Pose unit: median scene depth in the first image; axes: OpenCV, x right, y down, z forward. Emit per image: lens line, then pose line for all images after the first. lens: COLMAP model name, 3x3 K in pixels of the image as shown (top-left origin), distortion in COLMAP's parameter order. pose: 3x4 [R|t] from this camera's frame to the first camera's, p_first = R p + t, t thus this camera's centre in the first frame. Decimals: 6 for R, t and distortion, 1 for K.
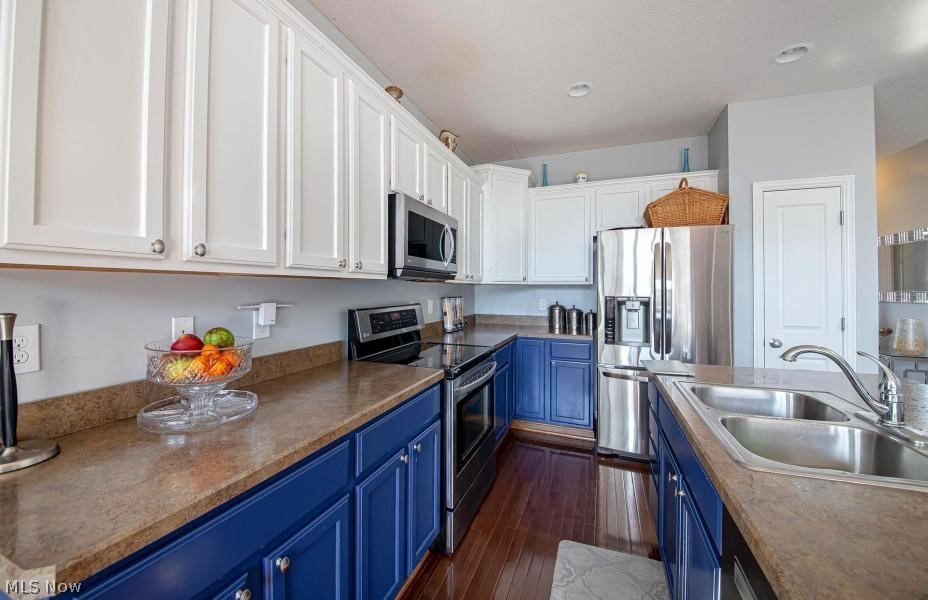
lens RADIAL K [[369.5, 0, 451.0], [0, 369.5, 283.5], [0, 0, 1]] dist [-0.001802, -0.000449]
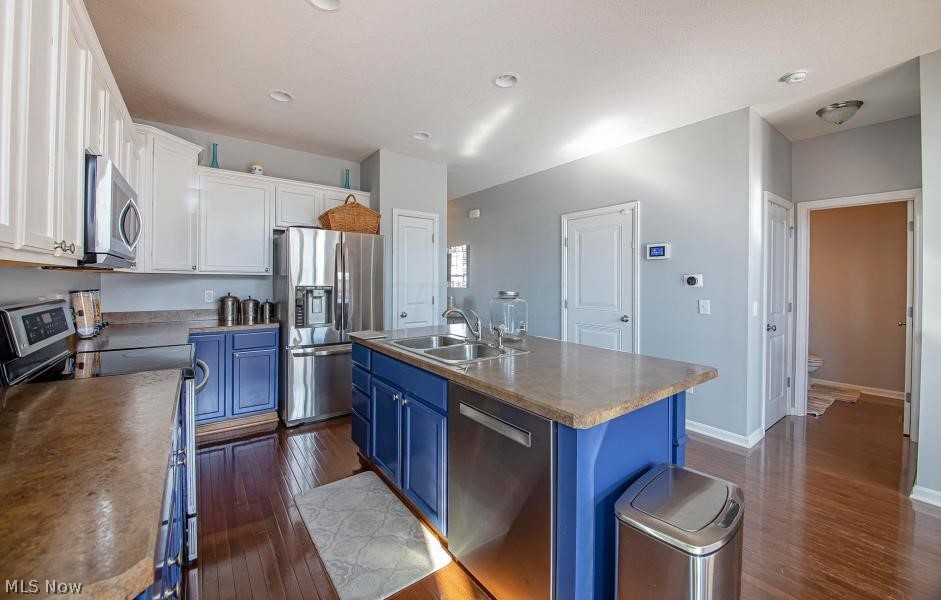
lens RADIAL K [[372.6, 0, 472.7], [0, 372.6, 280.7], [0, 0, 1]] dist [0.000154, -0.000032]
pose [[0.520348, -0.000546, 0.853954, -0.256962], [-0.015650, 0.999826, 0.010176, -0.001759], [-0.853811, -0.018659, 0.520249, -0.049346]]
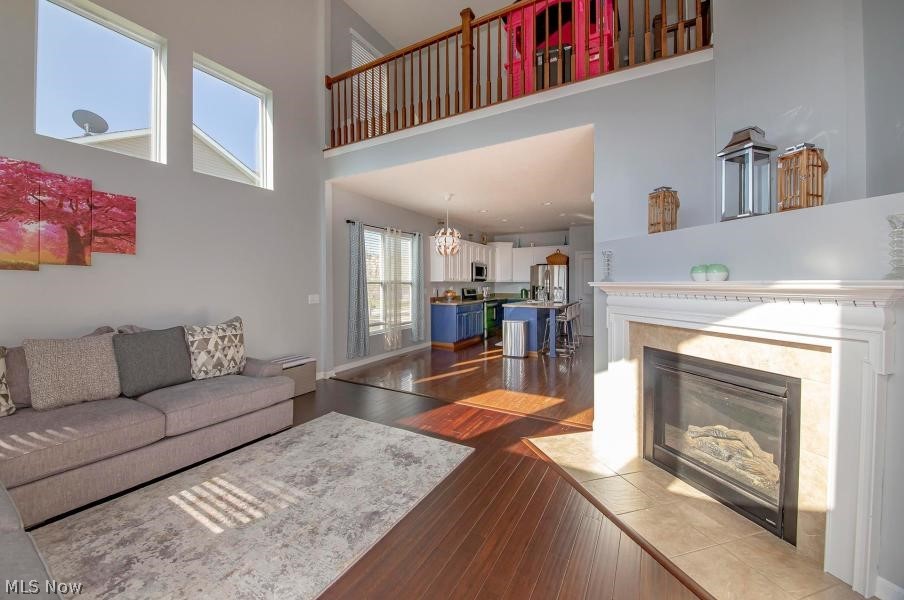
lens RADIAL K [[357.3, 0, 450.0], [0, 357.3, 287.2], [0, 0, 1]] dist [-0.016317, -0.000320]
pose [[0.991708, -0.006970, -0.128322, 0.089748], [0.009667, 0.999745, 0.020412, -0.022587], [0.128147, -0.021483, 0.991523, -2.289822]]
